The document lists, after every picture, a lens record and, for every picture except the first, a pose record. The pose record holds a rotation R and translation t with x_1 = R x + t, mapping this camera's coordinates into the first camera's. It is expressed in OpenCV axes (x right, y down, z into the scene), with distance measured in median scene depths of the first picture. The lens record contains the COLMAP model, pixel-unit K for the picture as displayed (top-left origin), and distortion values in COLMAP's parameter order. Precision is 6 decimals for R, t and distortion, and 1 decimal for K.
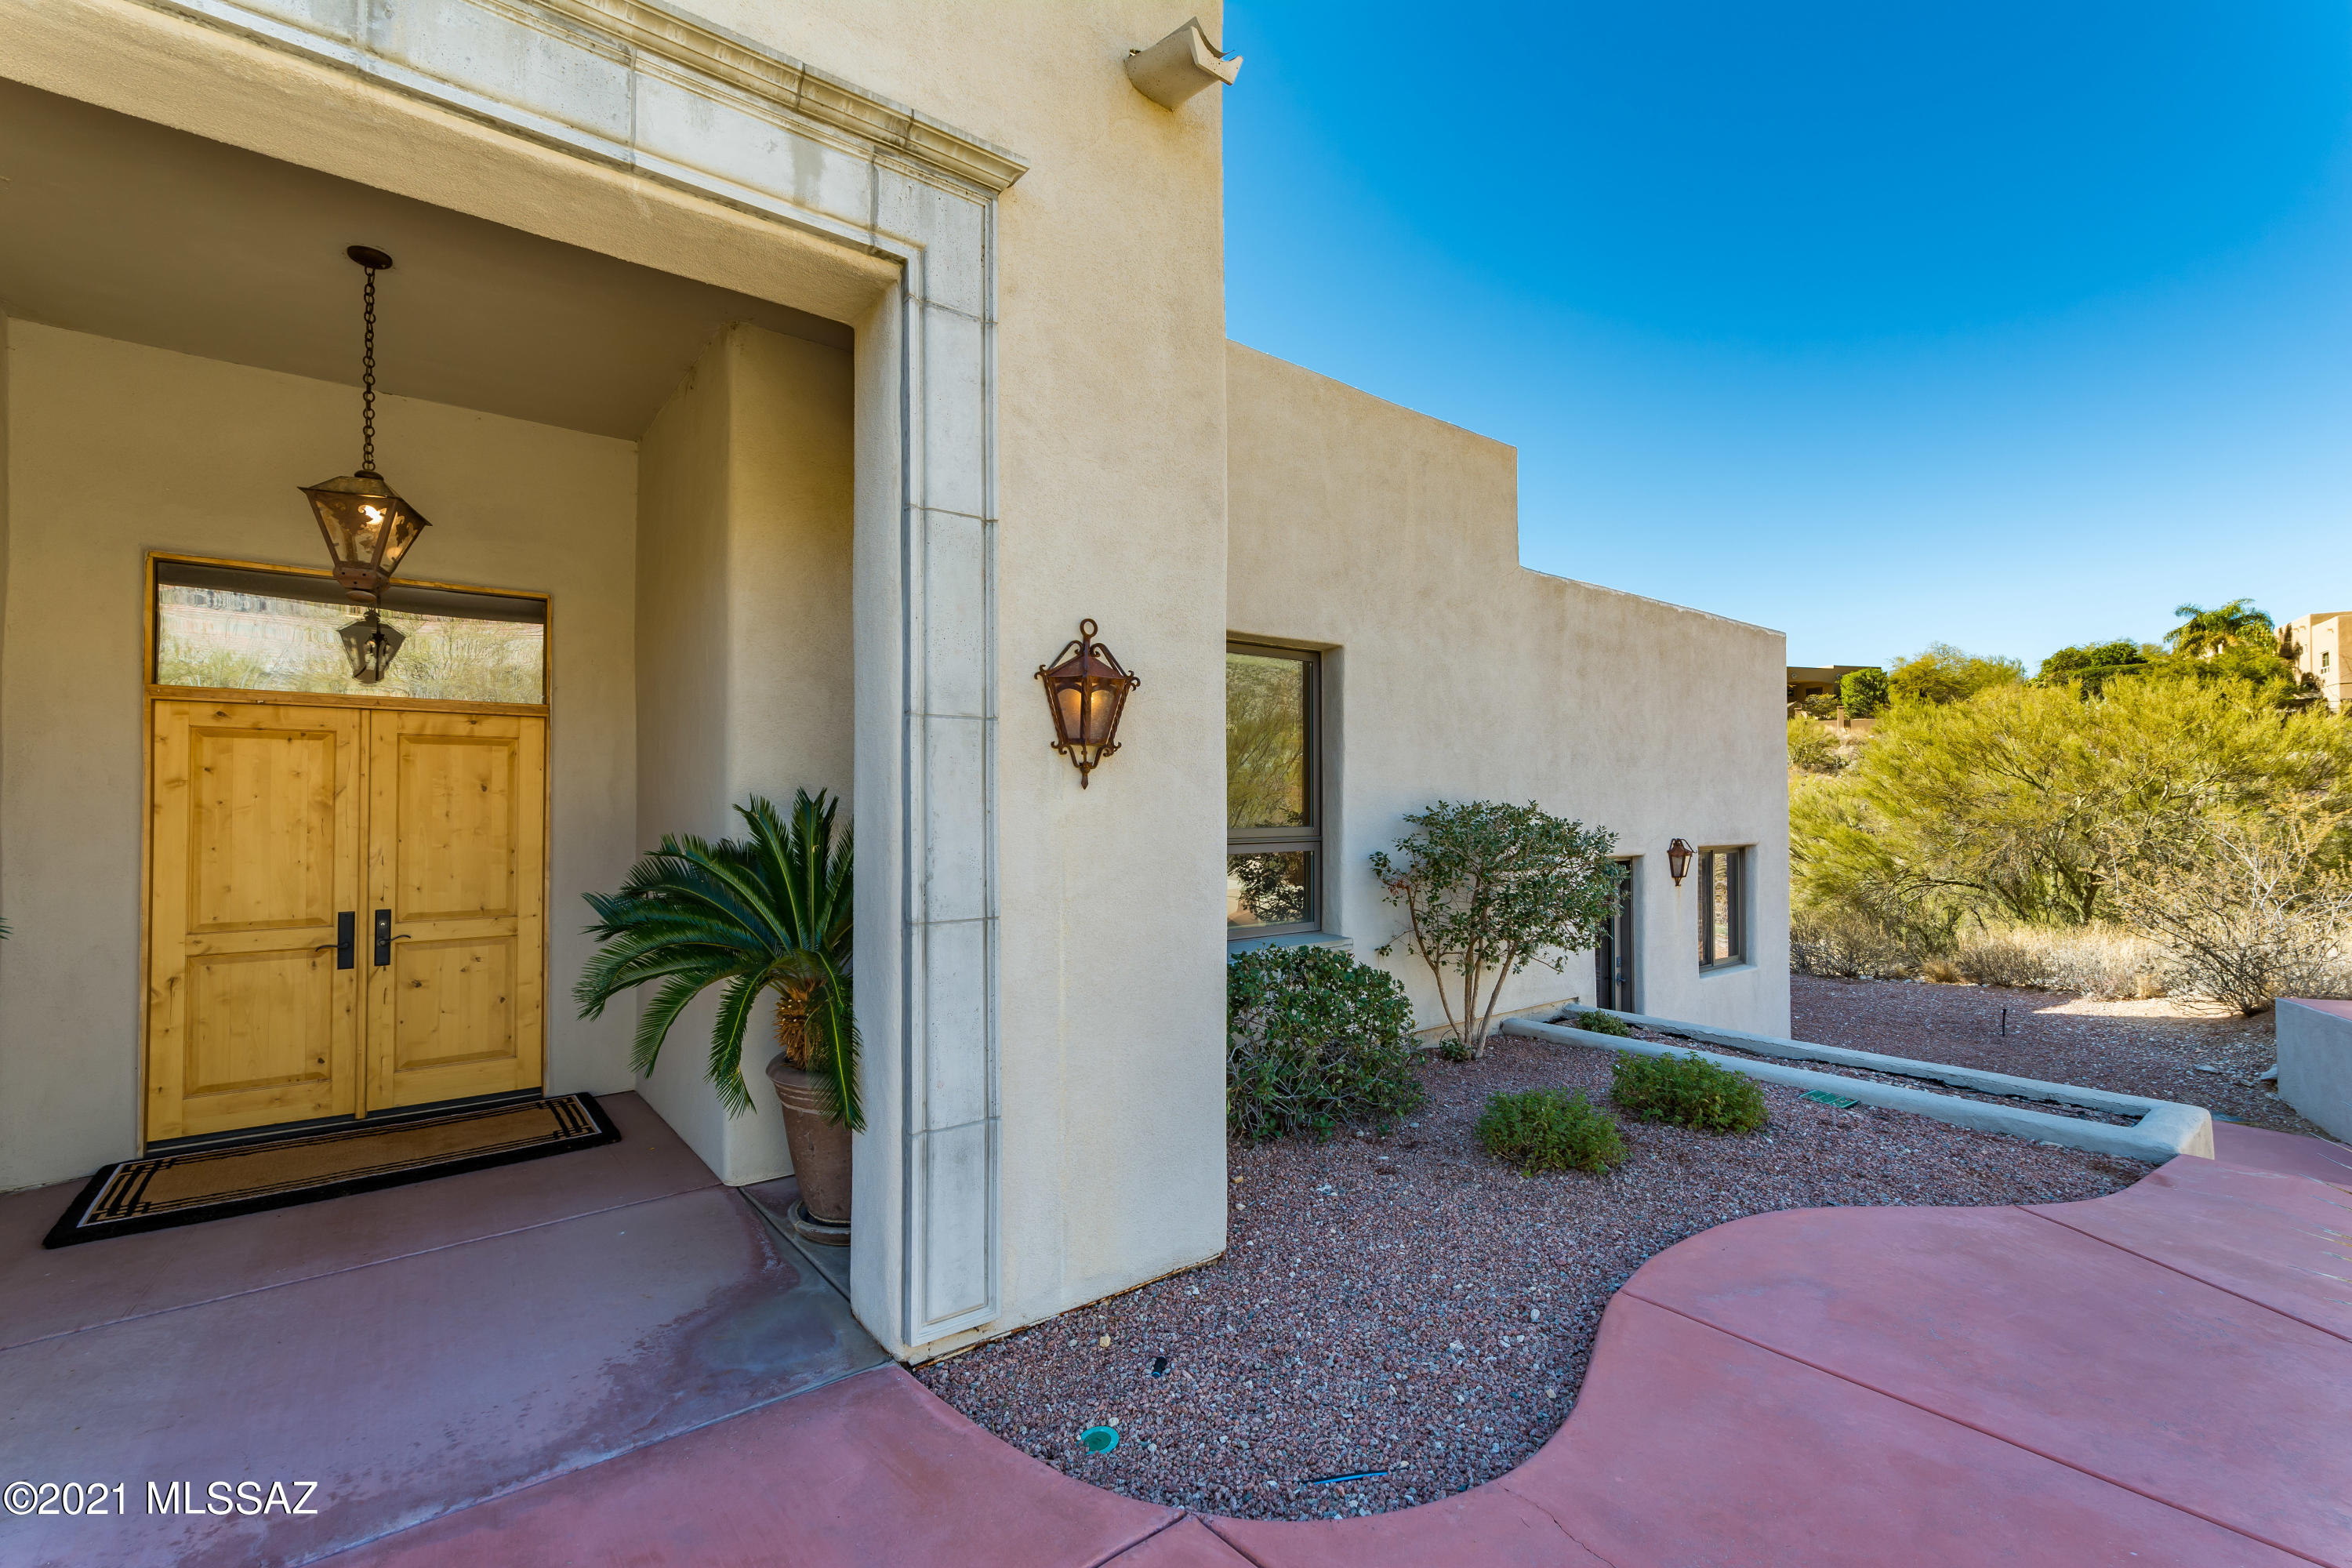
lens RADIAL K [[1026.6, 0, 1180.8], [0, 1026.6, 790.4], [0, 0, 1]] dist [-0.004448, 0.004015]
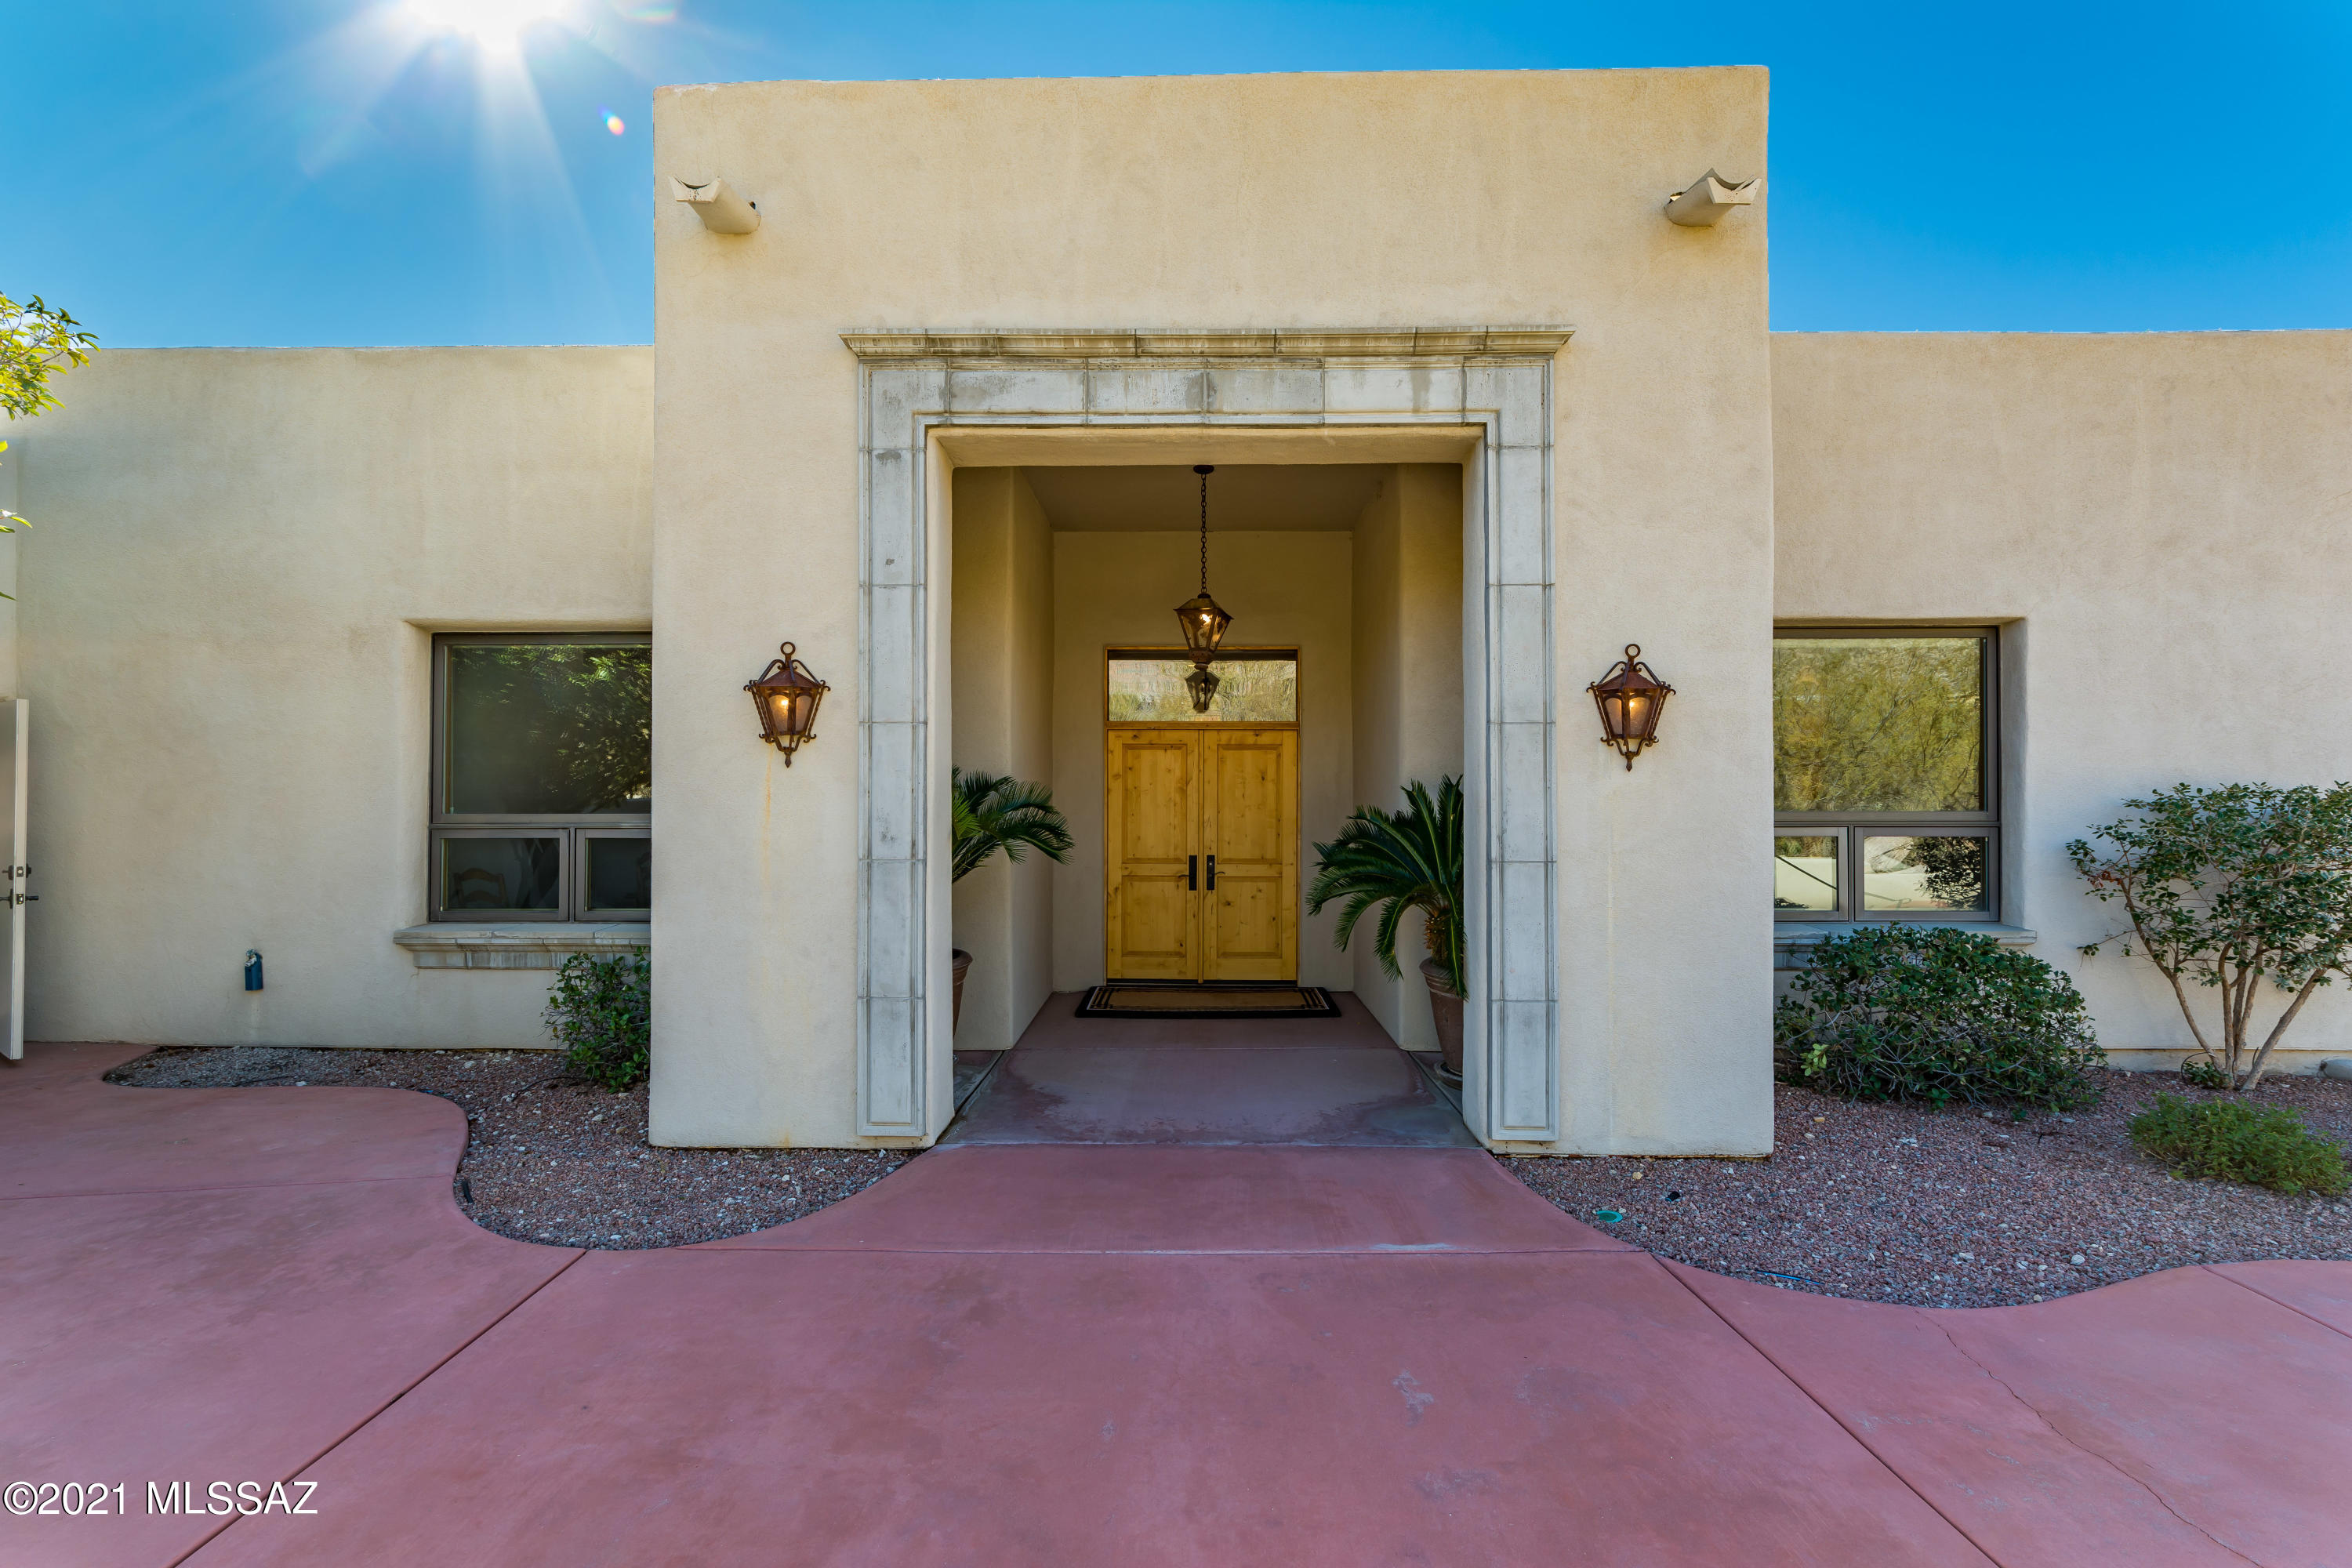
lens RADIAL K [[1022.0, 0, 1179.6], [0, 1022.0, 784.3], [0, 0, 1]] dist [-0.002607, -0.000171]
pose [[0.774433, -0.006177, -0.632625, 0.266925], [0.006777, 0.999976, -0.001467, 0.012199], [0.632619, -0.003151, 0.774456, -0.365674]]
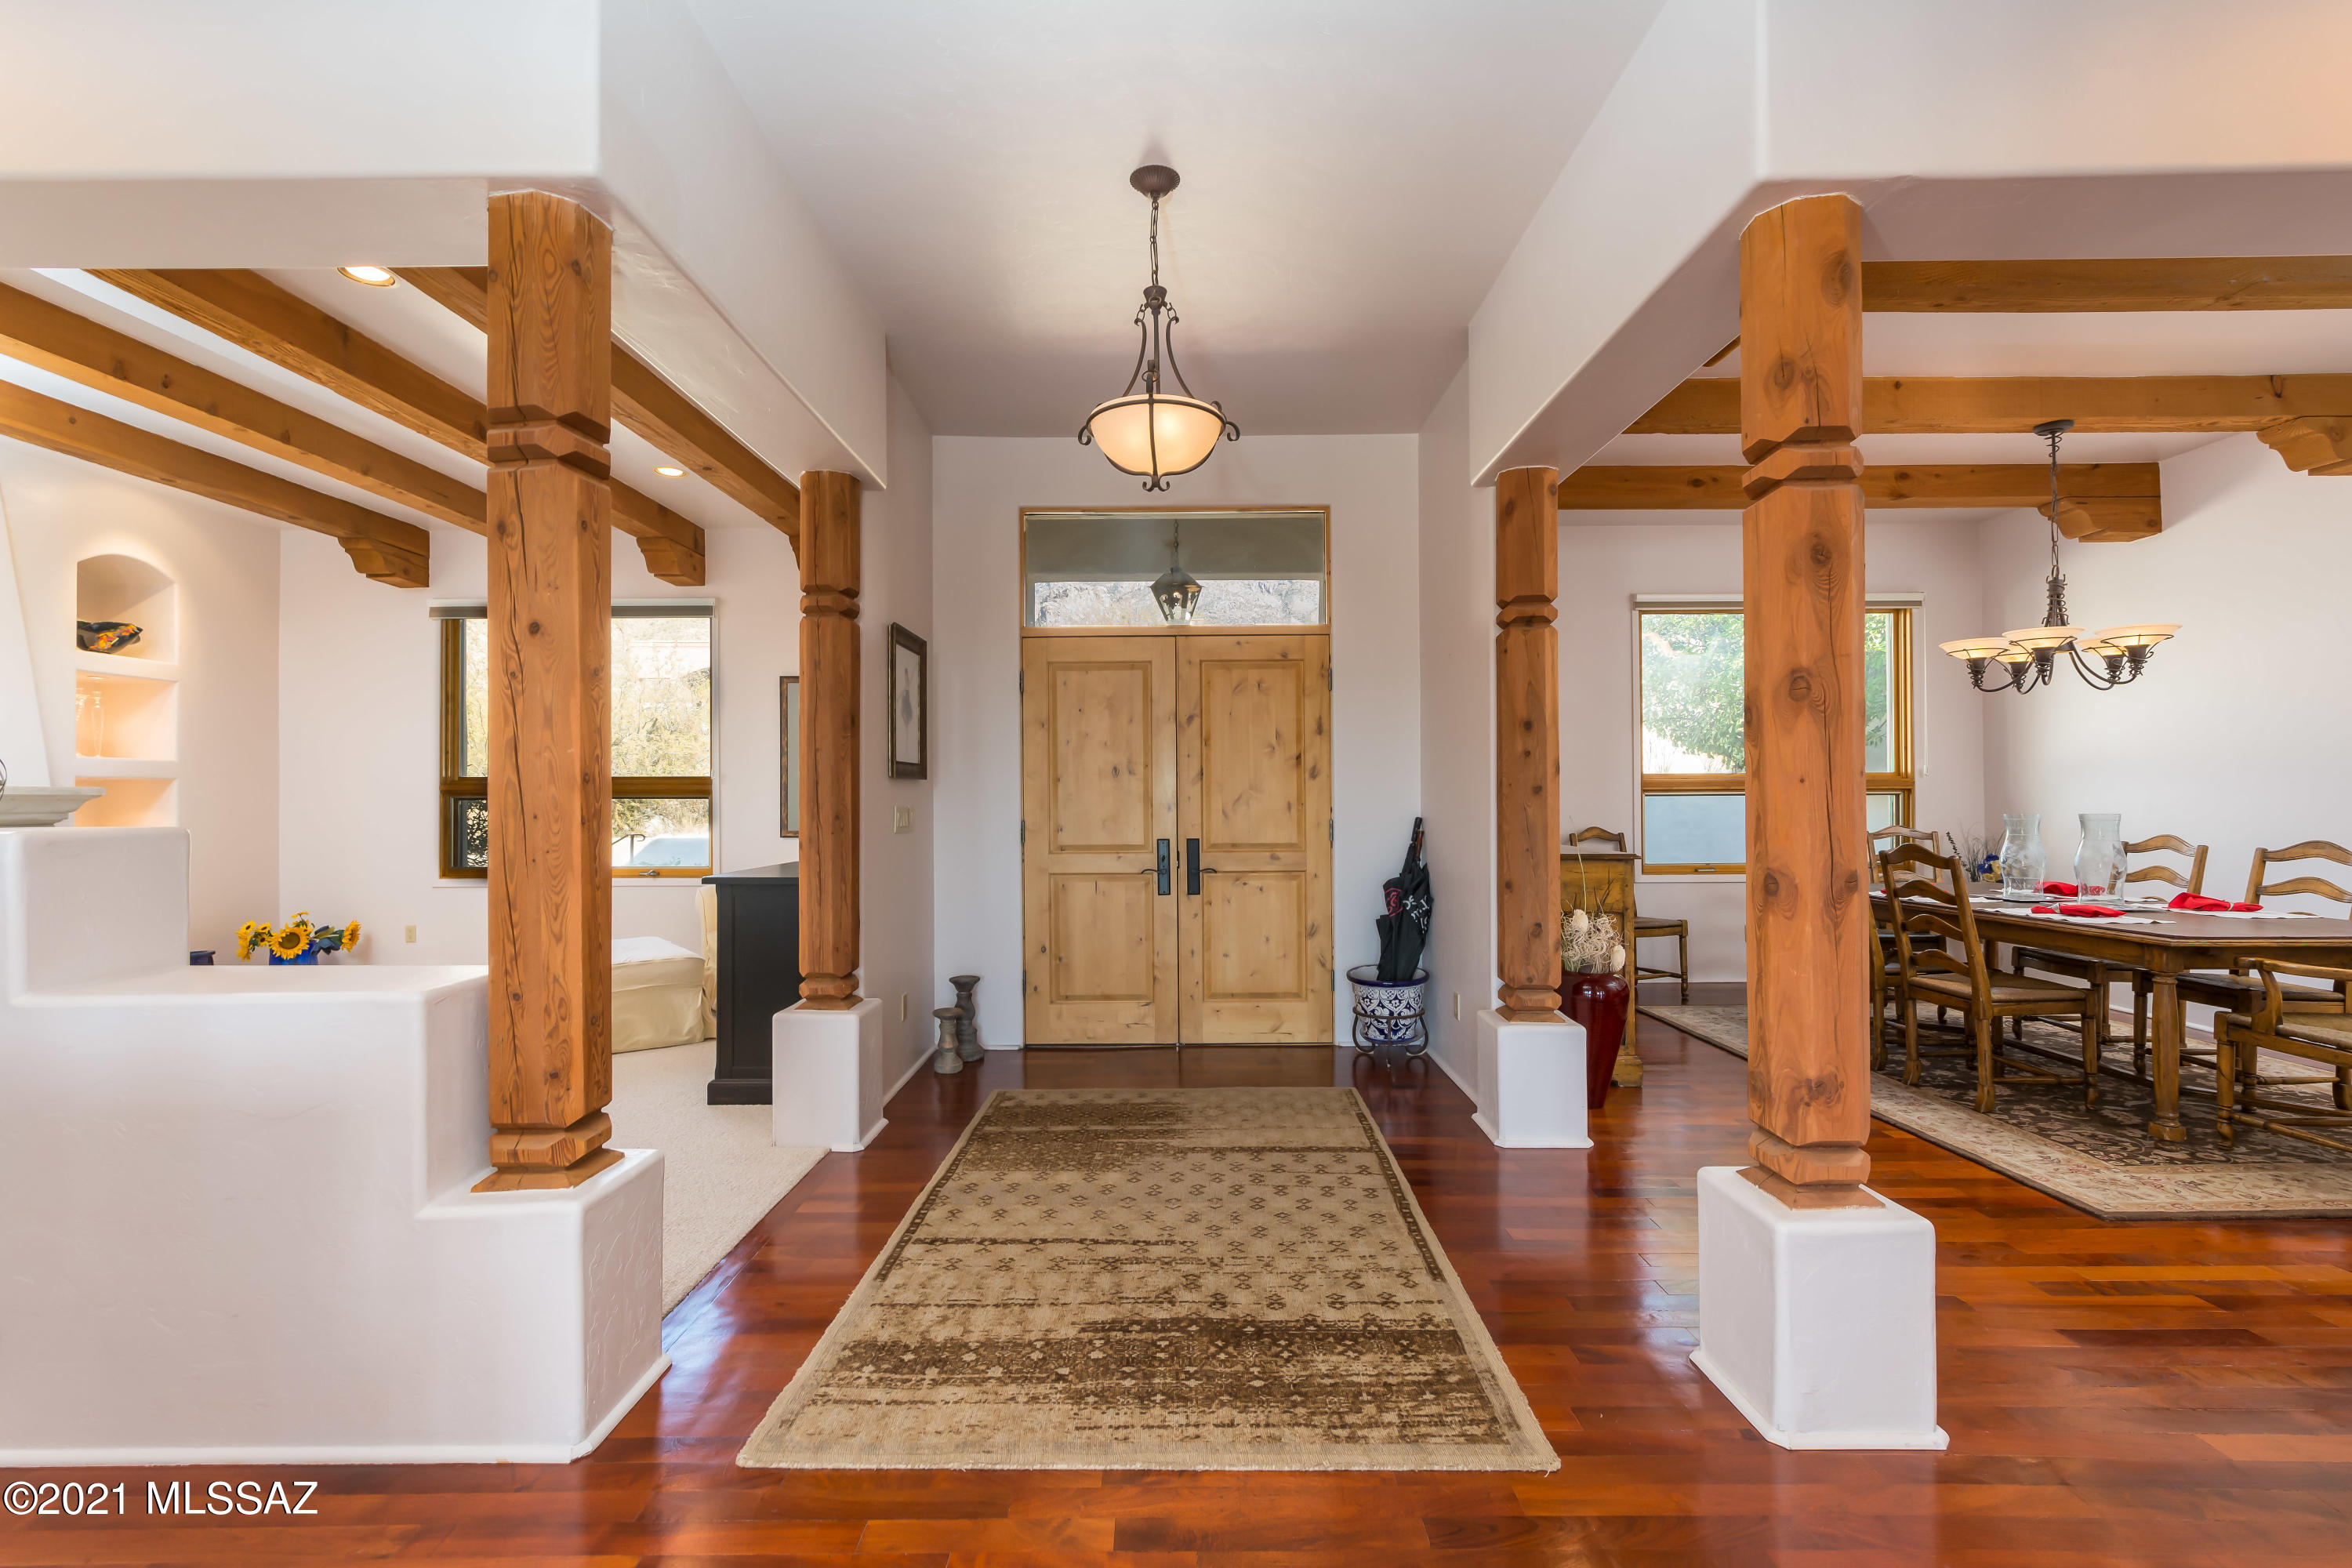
lens RADIAL K [[1026.6, 0, 1172.9], [0, 1026.6, 796.7], [0, 0, 1]] dist [-0.004448, 0.004015]
pose [[0.781038, -0.012748, -0.624353, -0.258631], [0.015028, 0.999886, -0.001616, 0.111802], [0.624302, -0.008121, 0.781141, 0.319023]]
